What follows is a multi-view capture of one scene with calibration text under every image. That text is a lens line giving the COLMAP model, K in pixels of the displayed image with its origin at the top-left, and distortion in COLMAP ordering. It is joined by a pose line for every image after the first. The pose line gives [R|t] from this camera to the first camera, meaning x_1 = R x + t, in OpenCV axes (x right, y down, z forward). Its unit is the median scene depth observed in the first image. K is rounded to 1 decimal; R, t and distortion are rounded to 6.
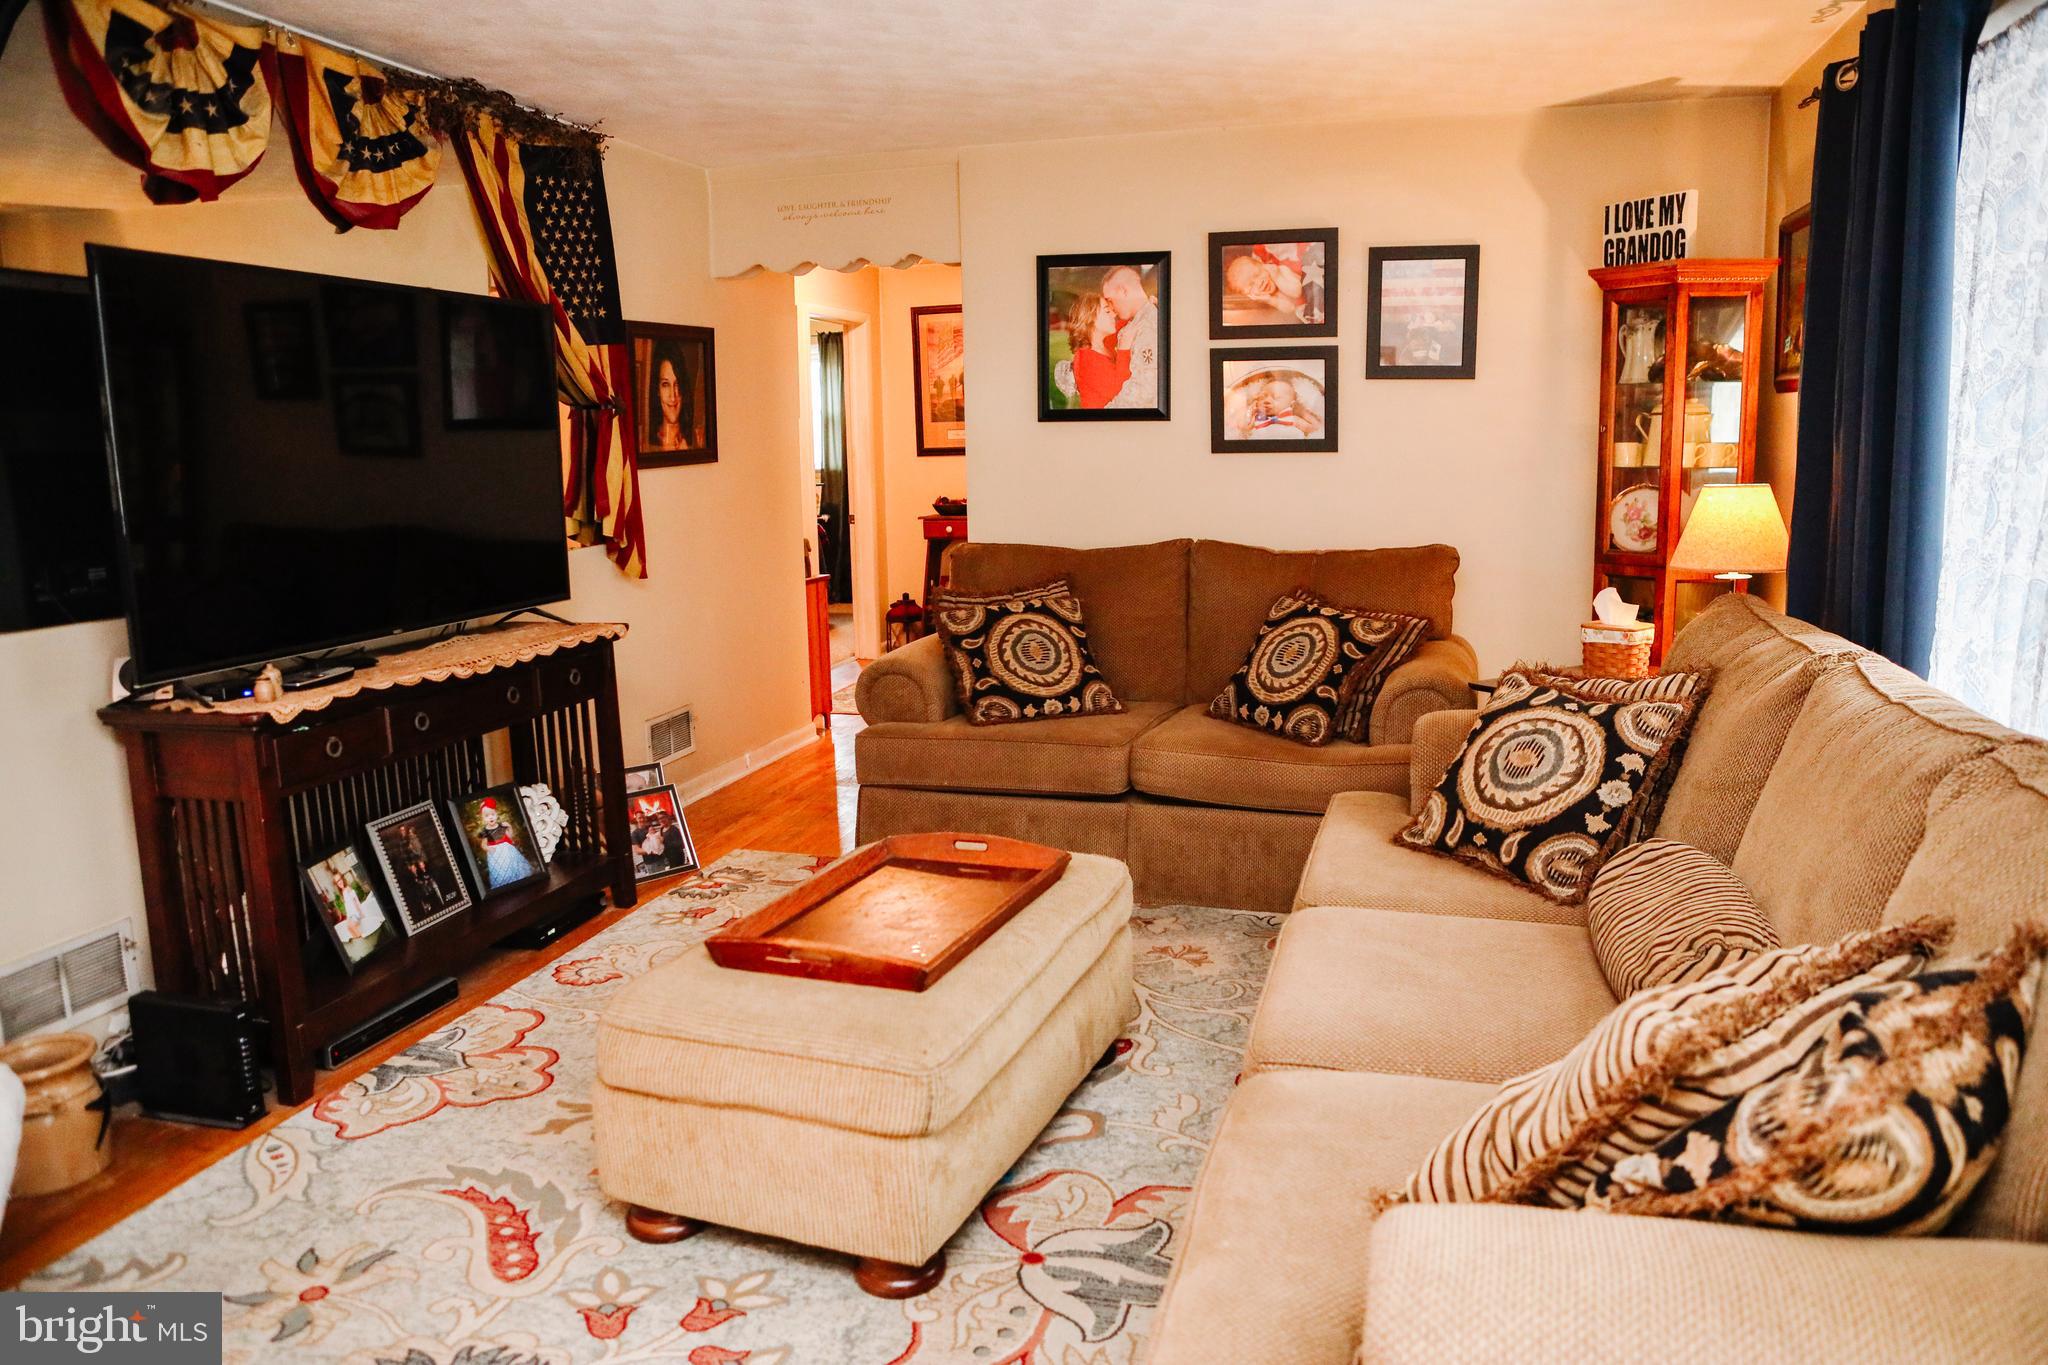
lens RADIAL K [[1385.4, 0, 1024.0], [0, 1385.4, 682.5], [0, 0, 1]] dist [-0.109218, 0.080039]
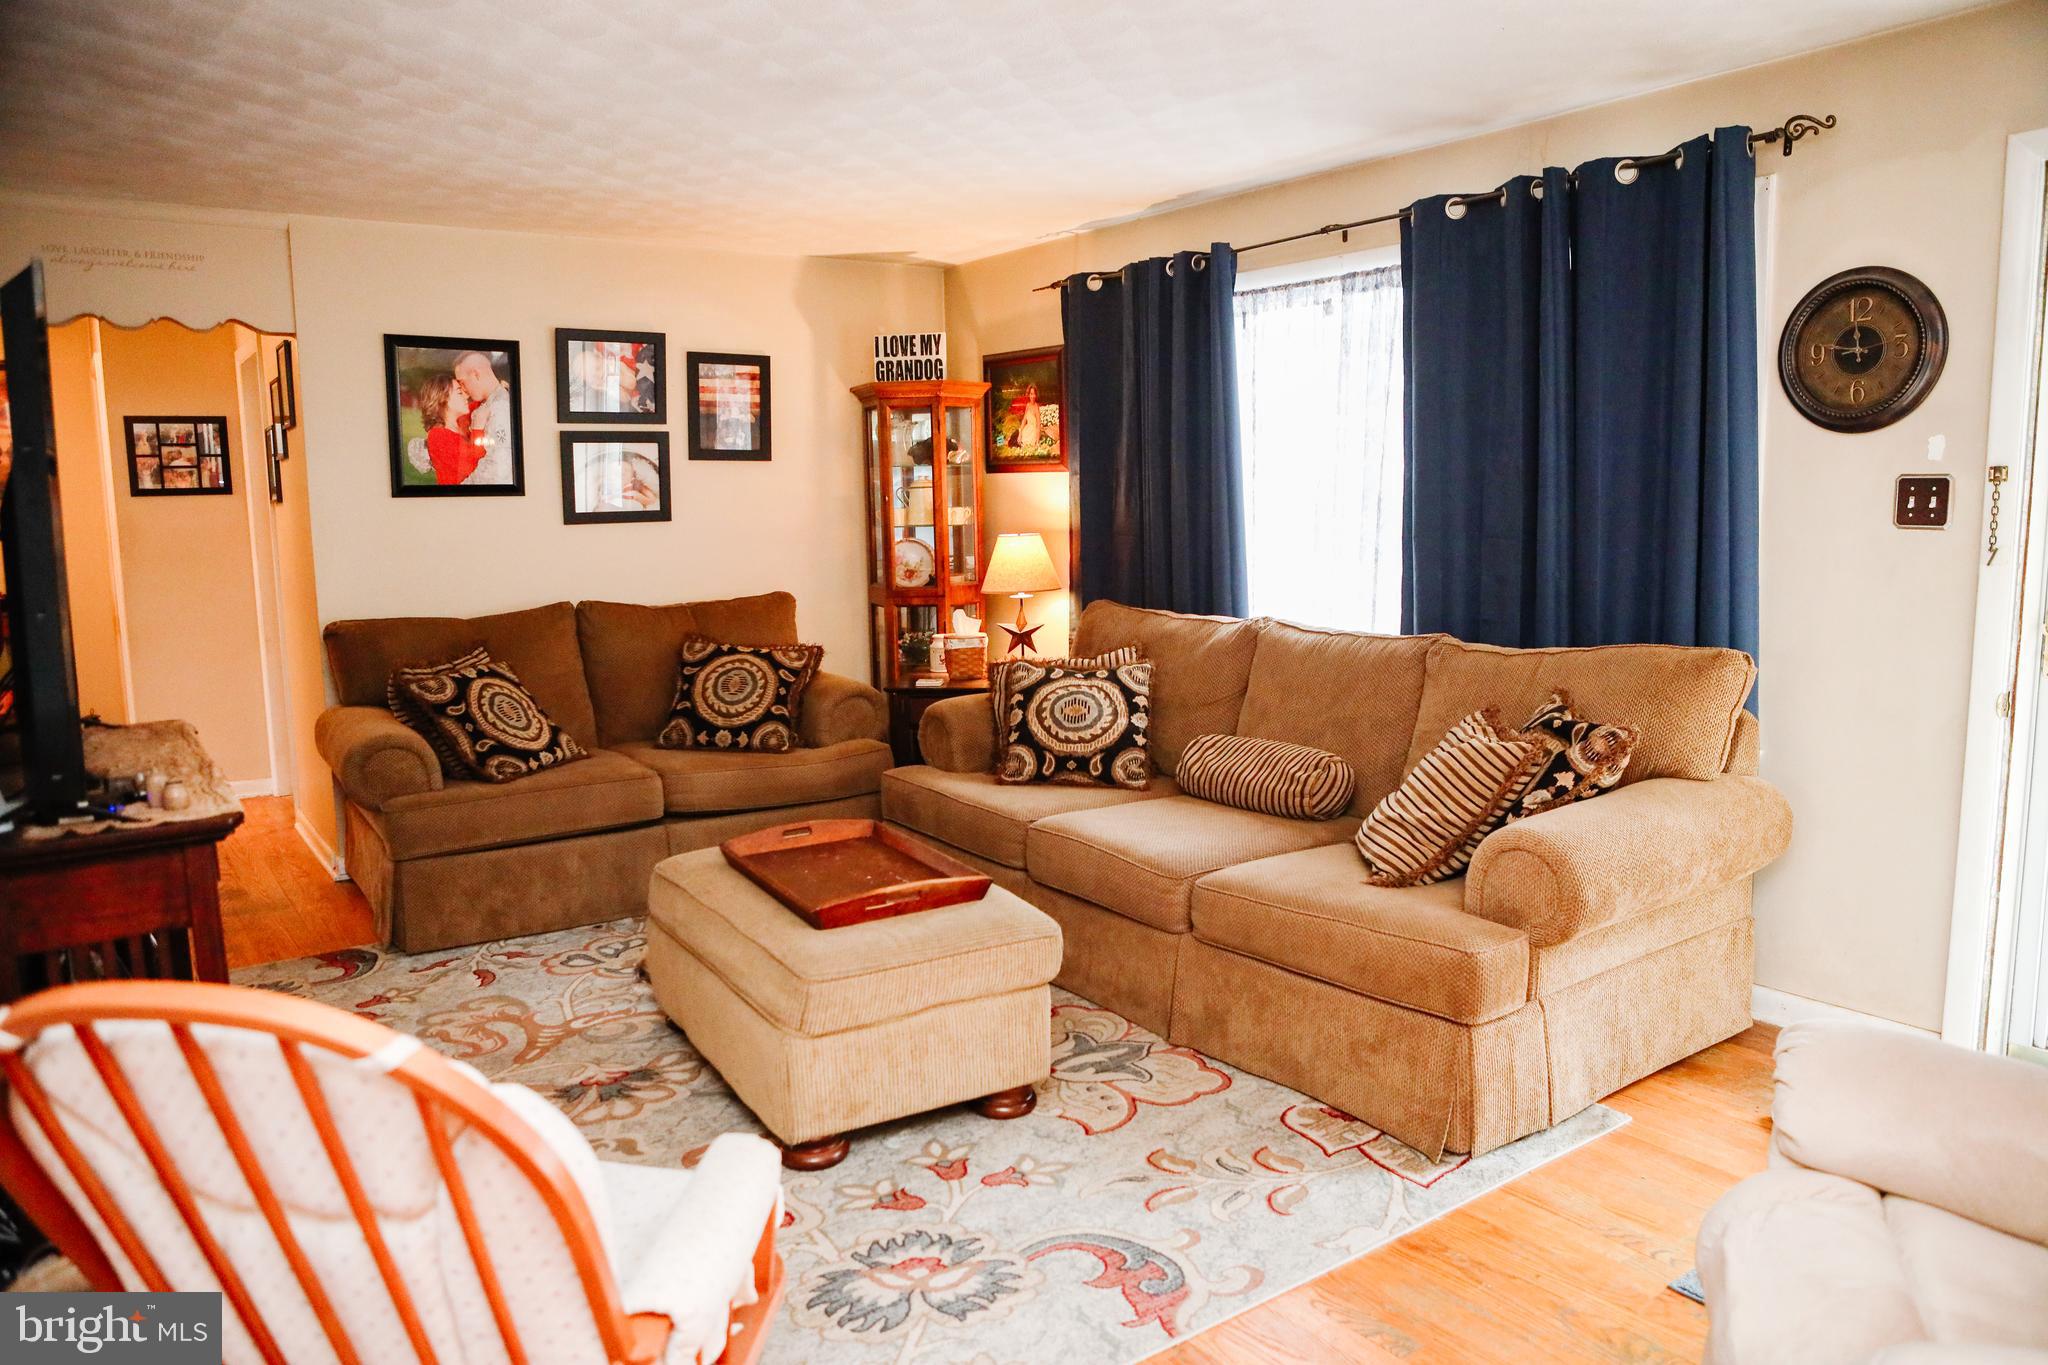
lens RADIAL K [[1385.4, 0, 1024.0], [0, 1385.4, 682.5], [0, 0, 1]] dist [-0.109218, 0.080039]
pose [[0.635285, -0.096946, 0.766169, -0.536096], [0.139480, 0.990178, 0.009638, 0.000856], [-0.759578, 0.100743, 0.642567, 0.025765]]
